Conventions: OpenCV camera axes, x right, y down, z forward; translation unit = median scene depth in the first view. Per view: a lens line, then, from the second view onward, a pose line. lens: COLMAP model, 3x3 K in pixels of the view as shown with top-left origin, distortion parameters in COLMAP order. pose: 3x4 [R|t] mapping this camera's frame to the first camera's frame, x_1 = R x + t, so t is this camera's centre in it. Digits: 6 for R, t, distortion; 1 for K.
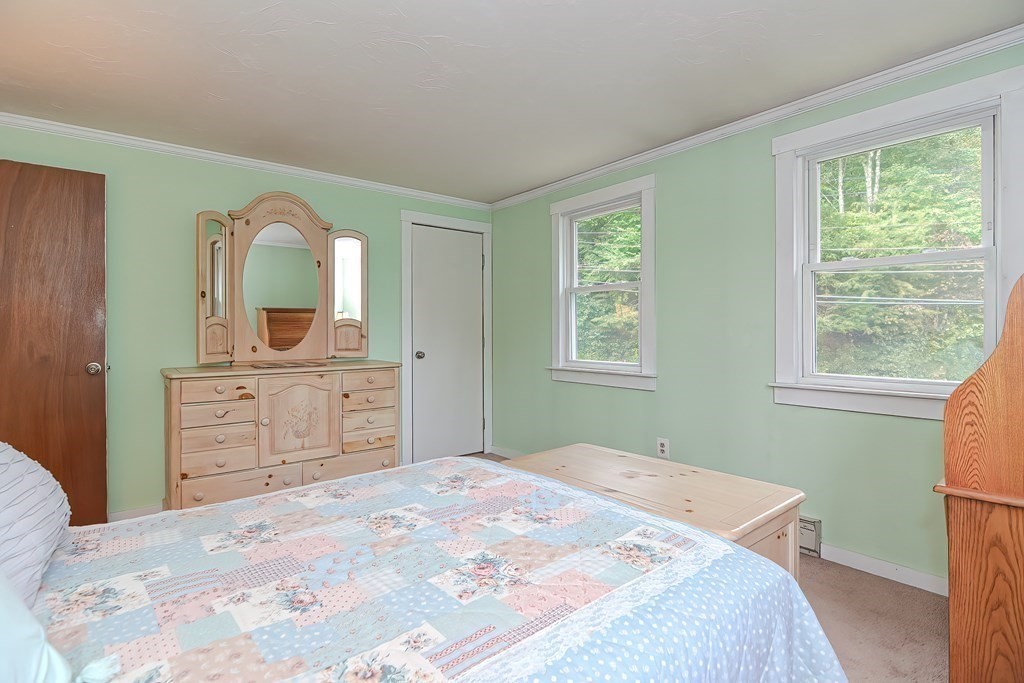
lens RADIAL K [[502.1, 0, 514.4], [0, 502.1, 331.8], [0, 0, 1]] dist [0.003888, -0.008269]
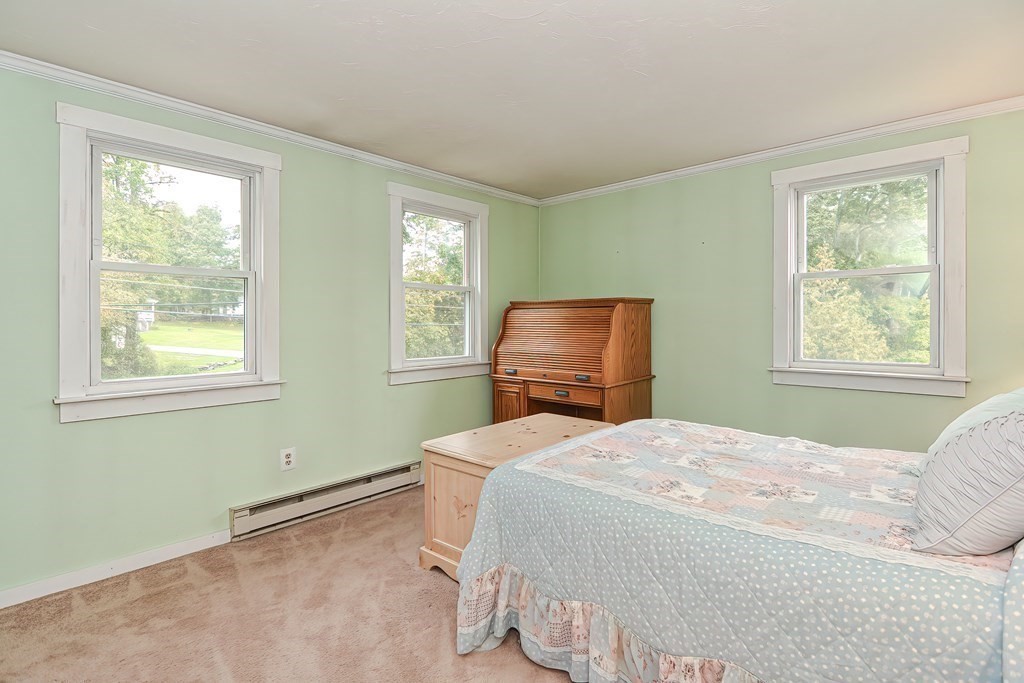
lens RADIAL K [[502.1, 0, 512.5], [0, 502.1, 332.3], [0, 0, 1]] dist [0.003888, -0.008269]
pose [[-0.146750, -0.013052, 0.989087, -1.272624], [0.011944, 0.999817, 0.014966, -0.013631], [-0.989101, 0.014010, -0.146567, 1.403762]]
